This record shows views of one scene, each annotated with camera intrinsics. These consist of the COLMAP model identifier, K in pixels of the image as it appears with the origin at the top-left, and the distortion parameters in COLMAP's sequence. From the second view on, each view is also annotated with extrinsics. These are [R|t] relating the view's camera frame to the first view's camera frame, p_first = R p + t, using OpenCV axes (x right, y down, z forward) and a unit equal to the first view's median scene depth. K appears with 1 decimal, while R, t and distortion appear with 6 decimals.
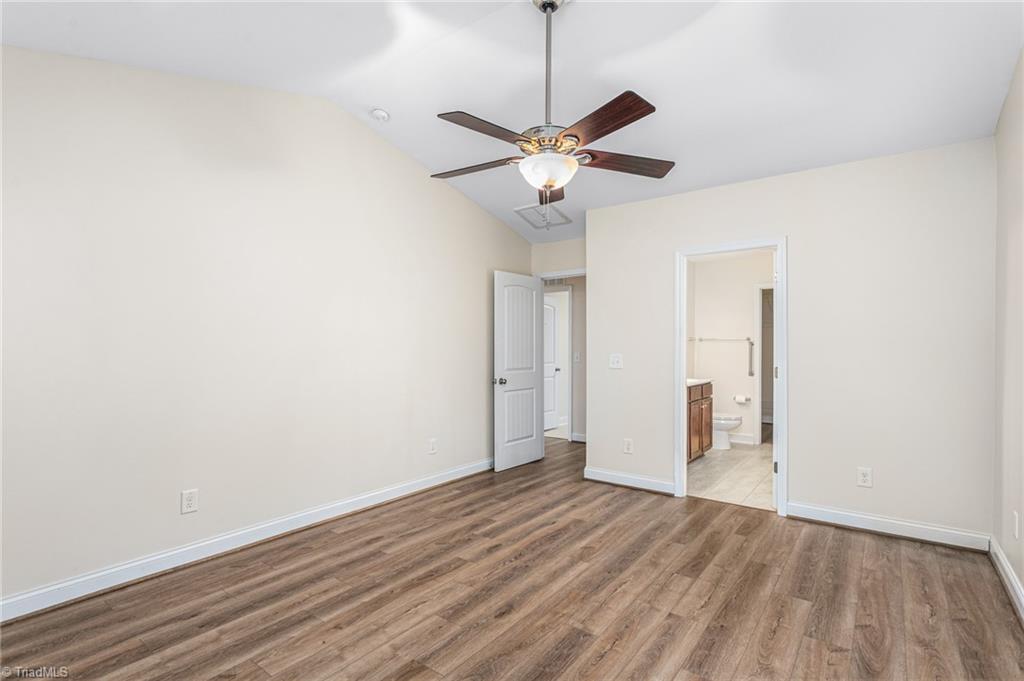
lens RADIAL K [[497.6, 0, 511.9], [0, 497.6, 342.2], [0, 0, 1]] dist [0.005893, 0.000937]
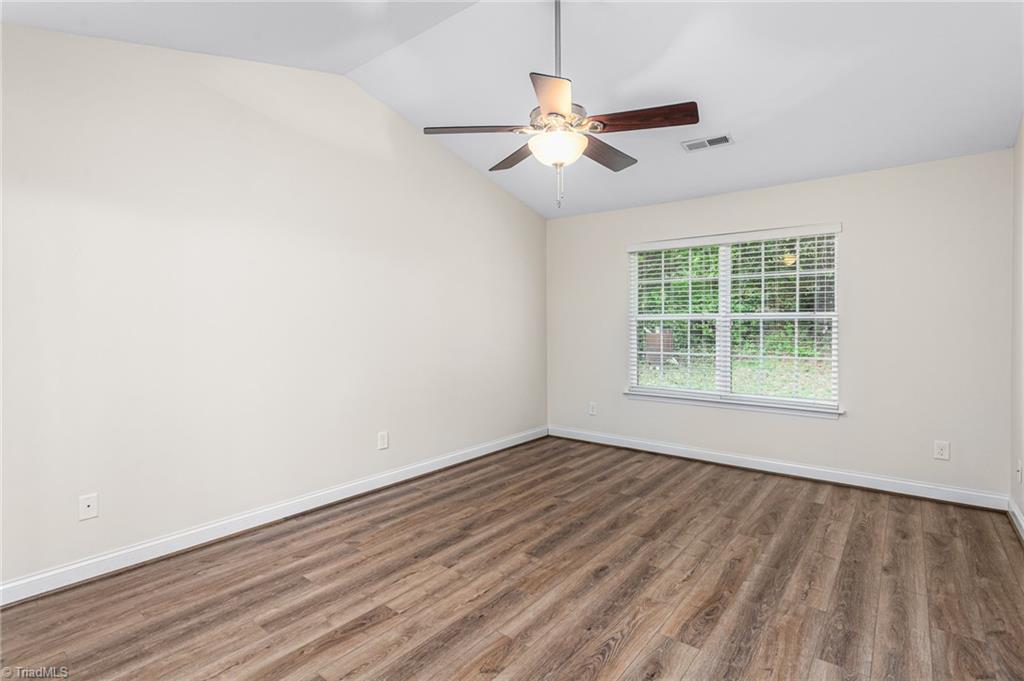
lens RADIAL K [[497.6, 0, 512.4], [0, 497.6, 337.2], [0, 0, 1]] dist [0.005893, 0.000937]
pose [[-0.999590, 0.004435, 0.028299, 0.135948], [0.005003, 0.999786, 0.020056, 0.011528], [-0.028204, 0.020189, -0.999398, 1.960696]]
